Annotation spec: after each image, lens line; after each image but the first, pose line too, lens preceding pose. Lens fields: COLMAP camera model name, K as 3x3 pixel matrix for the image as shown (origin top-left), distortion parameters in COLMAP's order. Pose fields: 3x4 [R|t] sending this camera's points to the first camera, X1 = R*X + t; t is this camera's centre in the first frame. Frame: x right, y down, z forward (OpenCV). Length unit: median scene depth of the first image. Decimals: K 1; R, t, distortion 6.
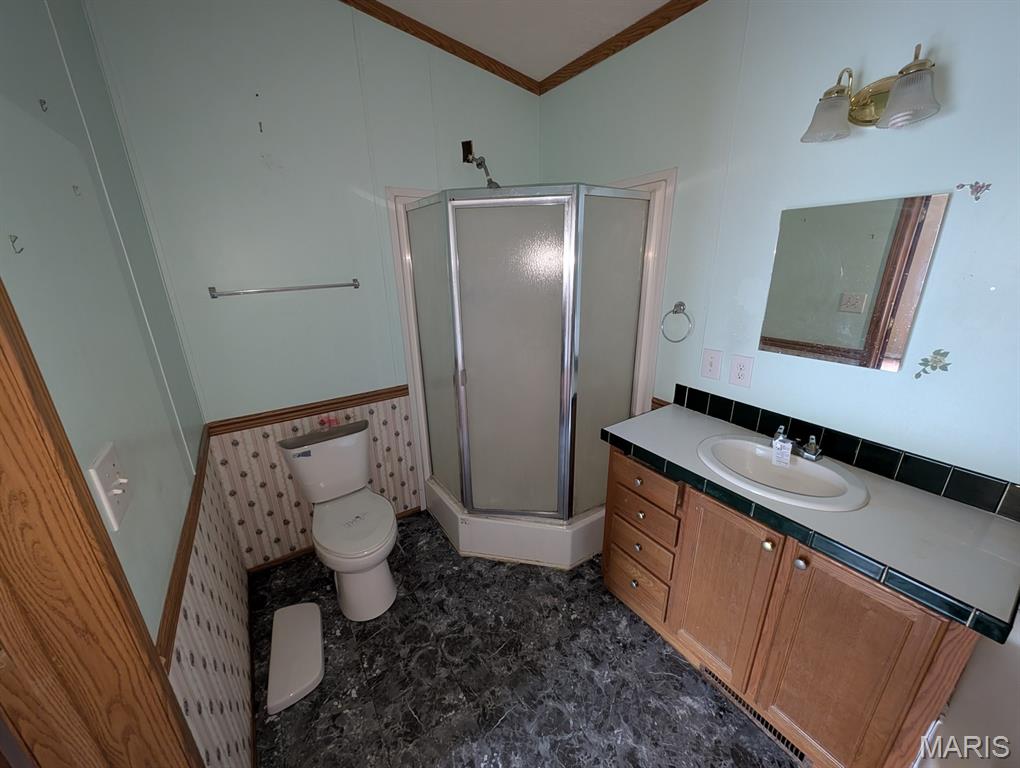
lens RADIAL K [[386.4, 0, 512.8], [0, 386.4, 381.4], [0, 0, 1]] dist [0.011362, -0.005827]
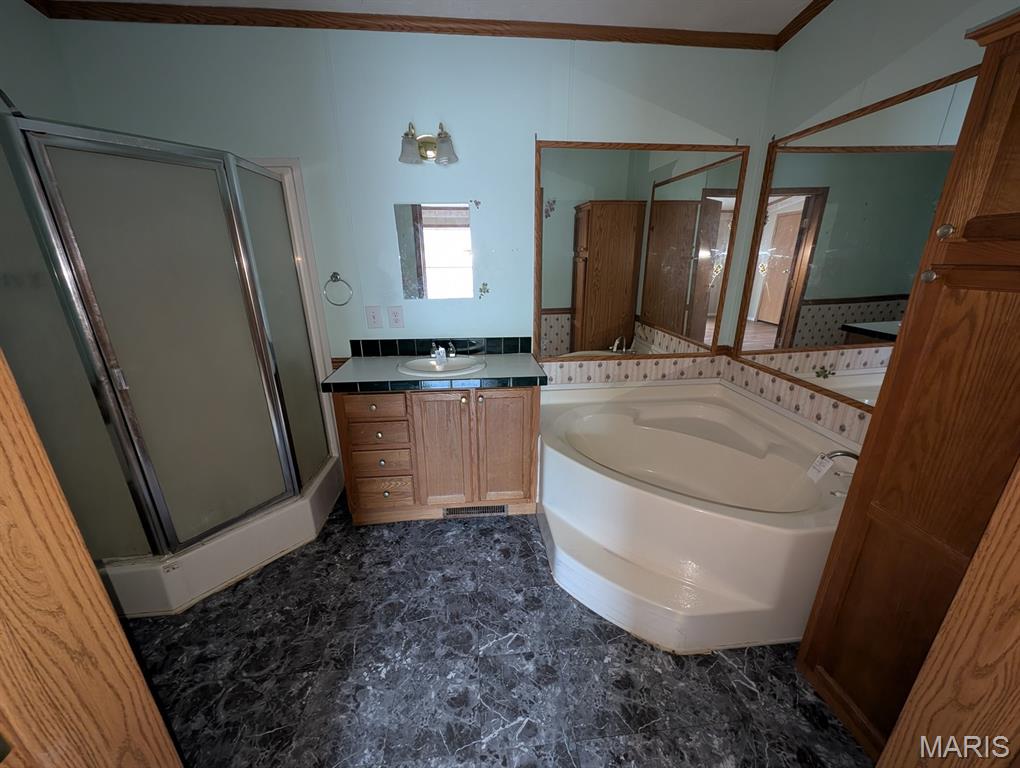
lens RADIAL K [[382.8, 0, 508.3], [0, 382.8, 382.3], [0, 0, 1]] dist [0.013102, -0.005625]
pose [[0.465463, -0.264672, 0.844567, -0.525111], [0.280331, 0.949197, 0.142963, 0.129010], [-0.839499, 0.170215, 0.516012, -0.038922]]
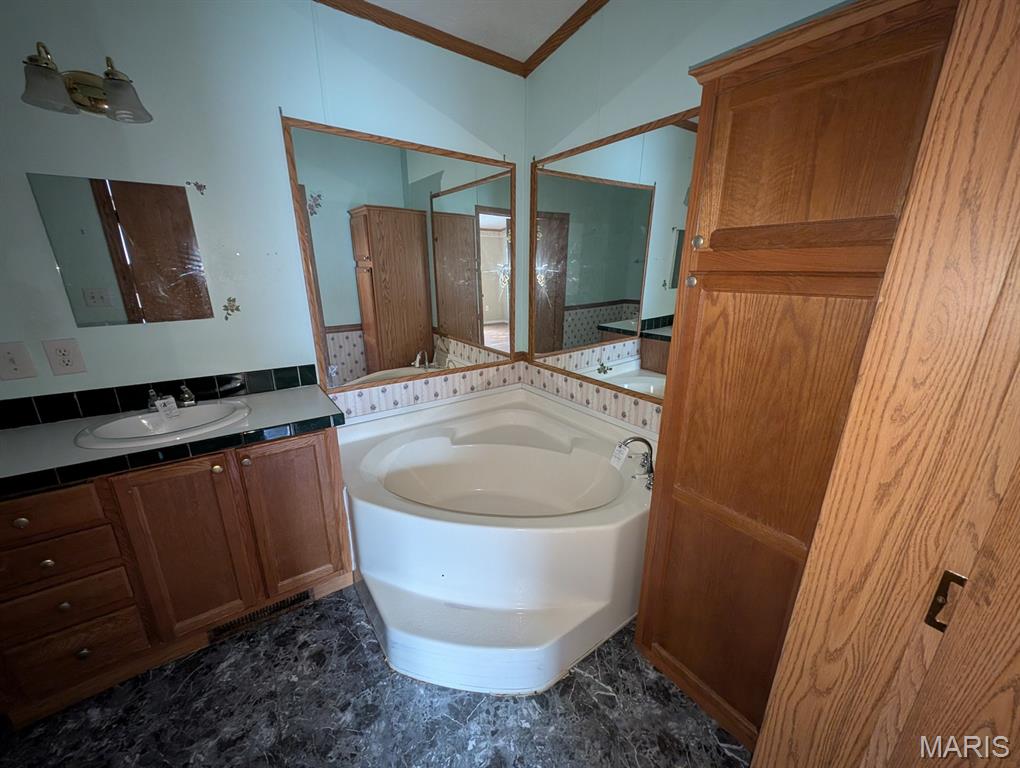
lens RADIAL K [[382.8, 0, 508.3], [0, 382.8, 382.3], [0, 0, 1]] dist [0.013102, -0.005625]
pose [[-0.040784, -0.268636, 0.962378, -0.341796], [0.315044, 0.910590, 0.267531, 0.120802], [-0.948201, 0.314102, 0.047495, 0.024559]]
